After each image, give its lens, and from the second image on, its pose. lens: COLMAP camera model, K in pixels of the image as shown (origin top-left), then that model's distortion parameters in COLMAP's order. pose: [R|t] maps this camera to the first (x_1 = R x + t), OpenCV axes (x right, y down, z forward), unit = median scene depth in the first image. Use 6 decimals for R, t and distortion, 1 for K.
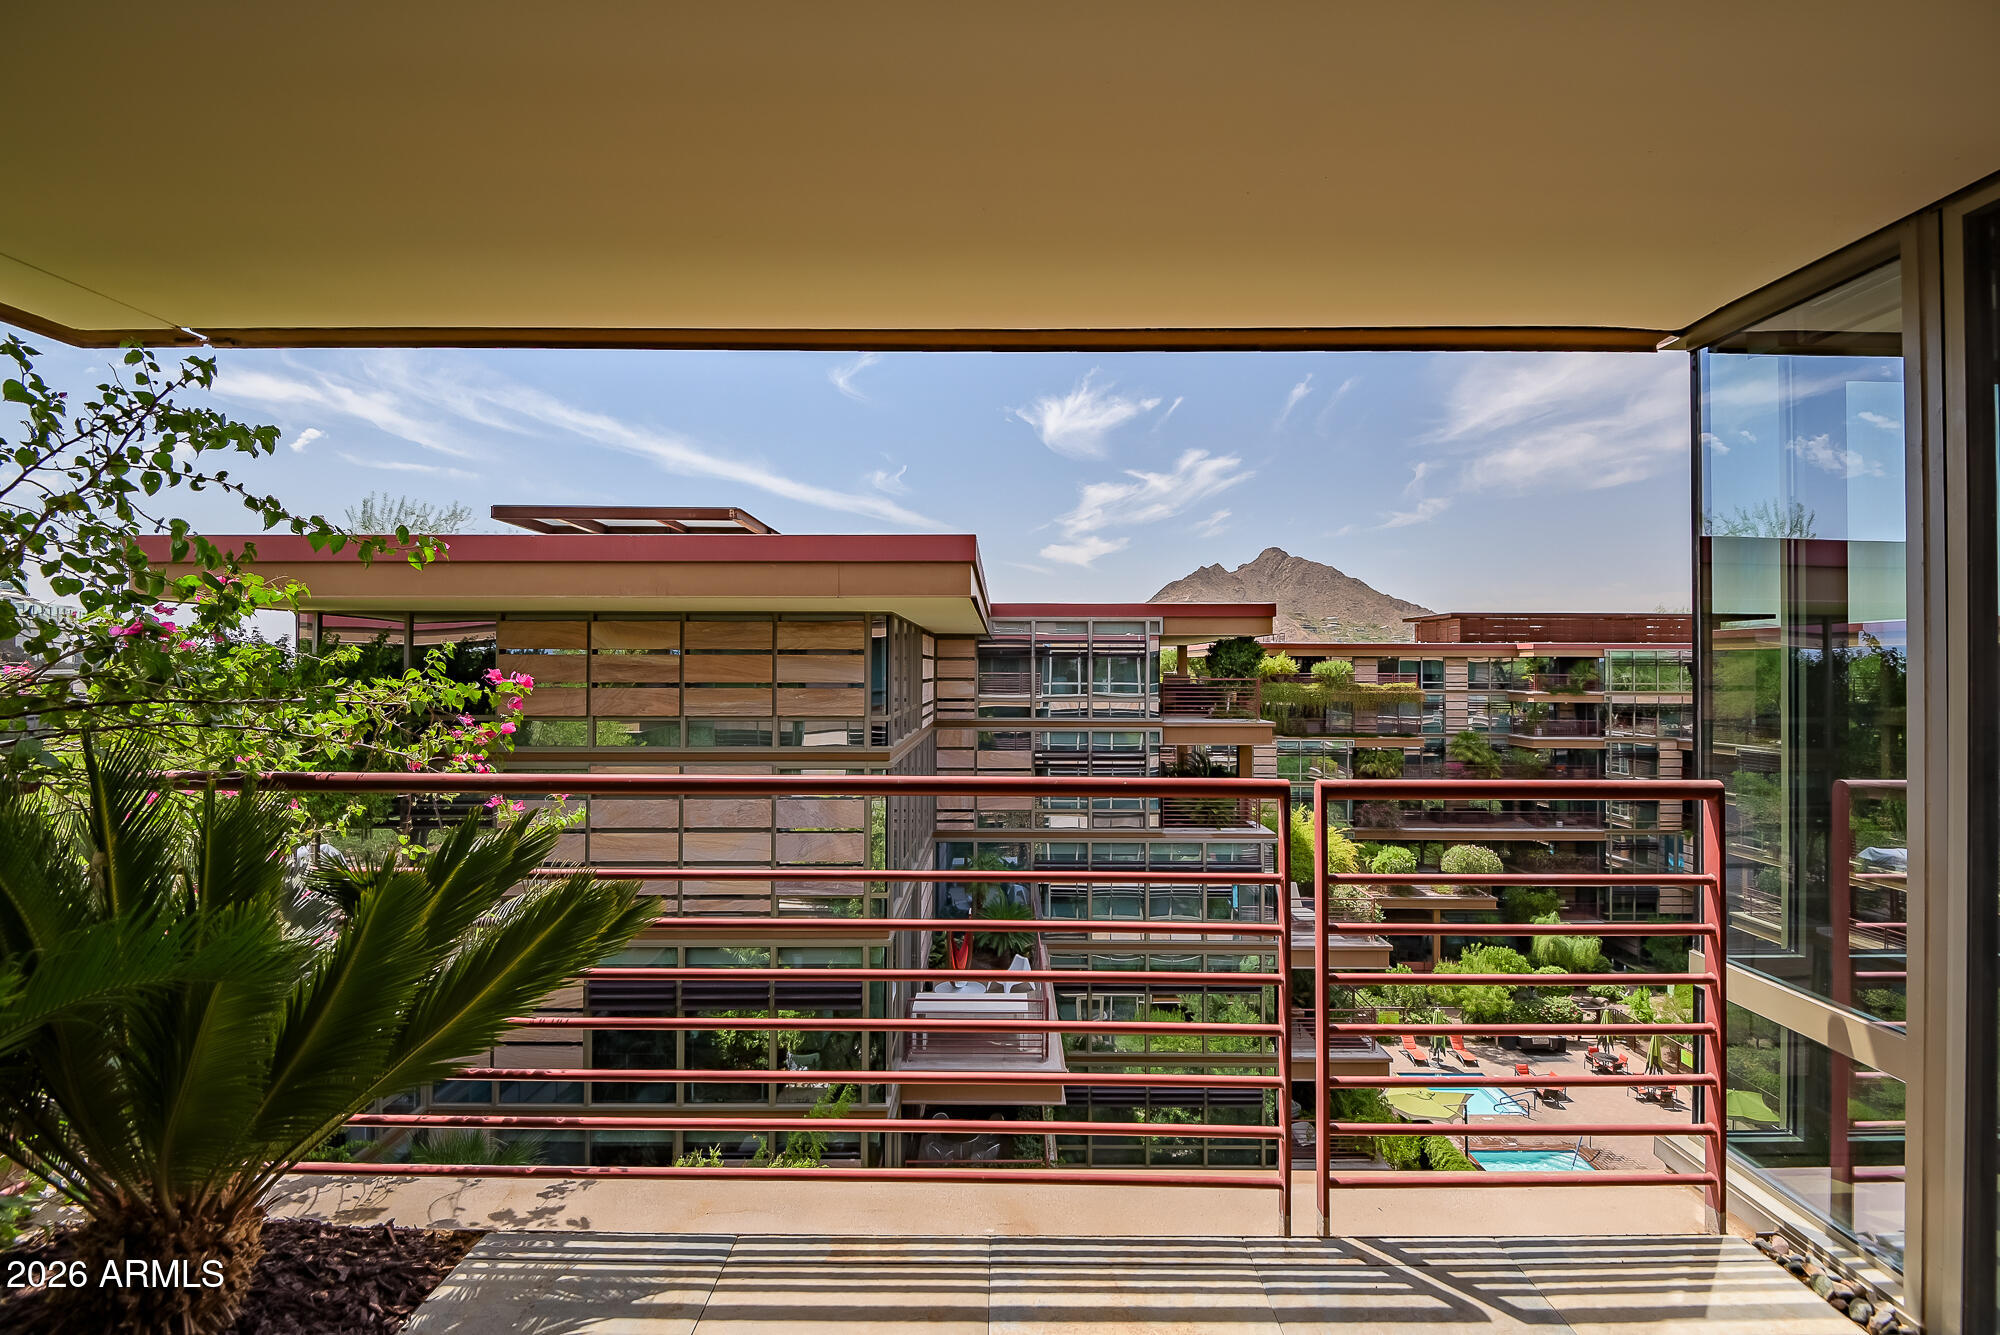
lens RADIAL K [[923.8, 0, 1002.8], [0, 923.8, 662.9], [0, 0, 1]] dist [0.024269, -0.024078]
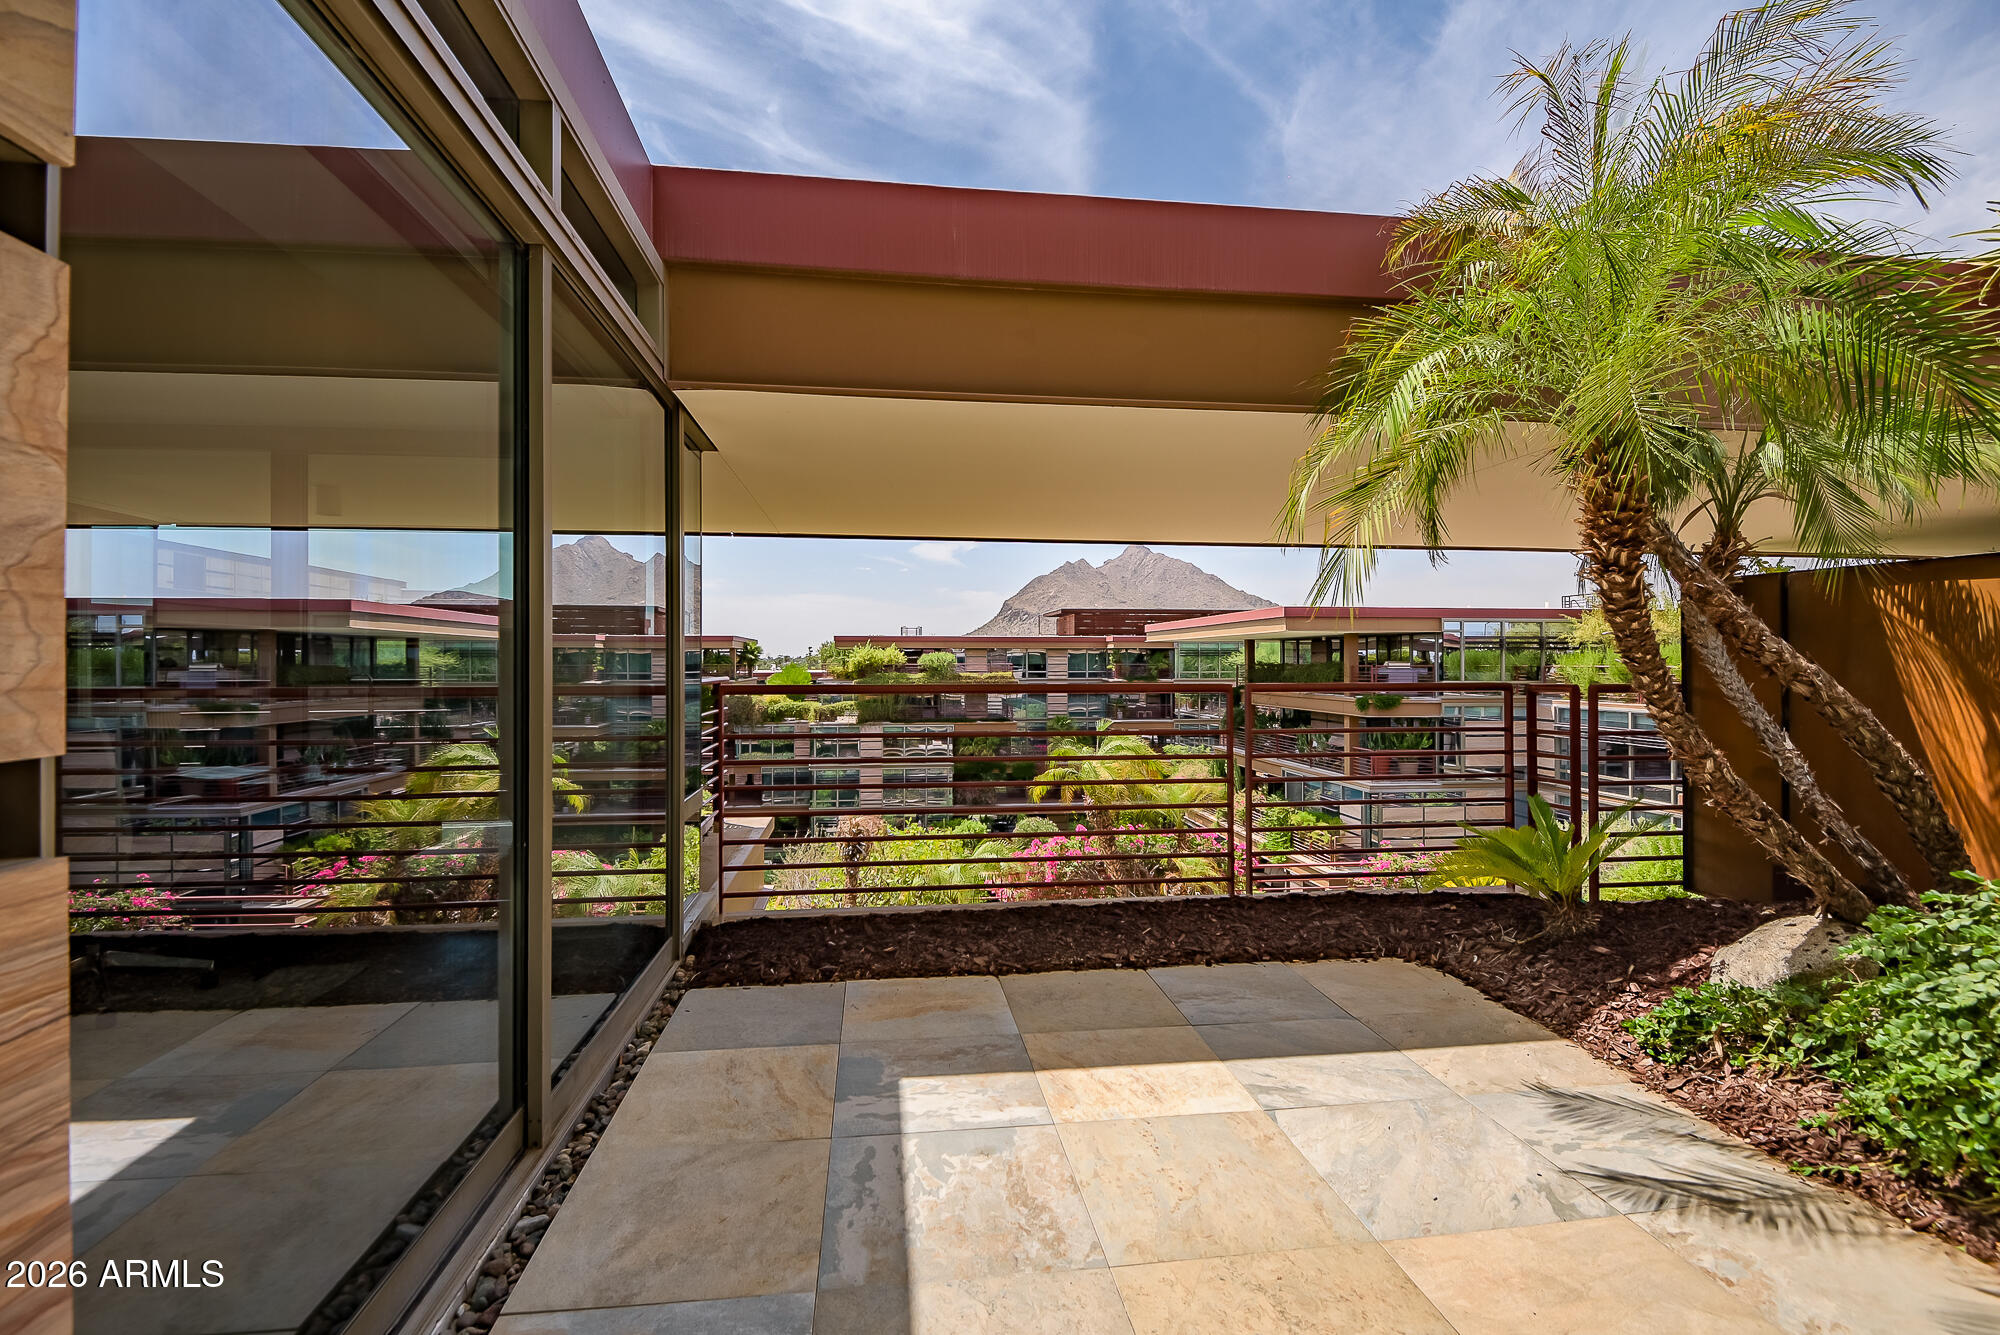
lens RADIAL K [[923.8, 0, 1002.8], [0, 923.8, 662.9], [0, 0, 1]] dist [0.024269, -0.024078]
pose [[0.990633, -0.004480, 0.136481, 0.285519], [0.003636, 0.999973, 0.006433, 0.003428], [-0.136506, -0.005877, 0.990622, -0.084912]]
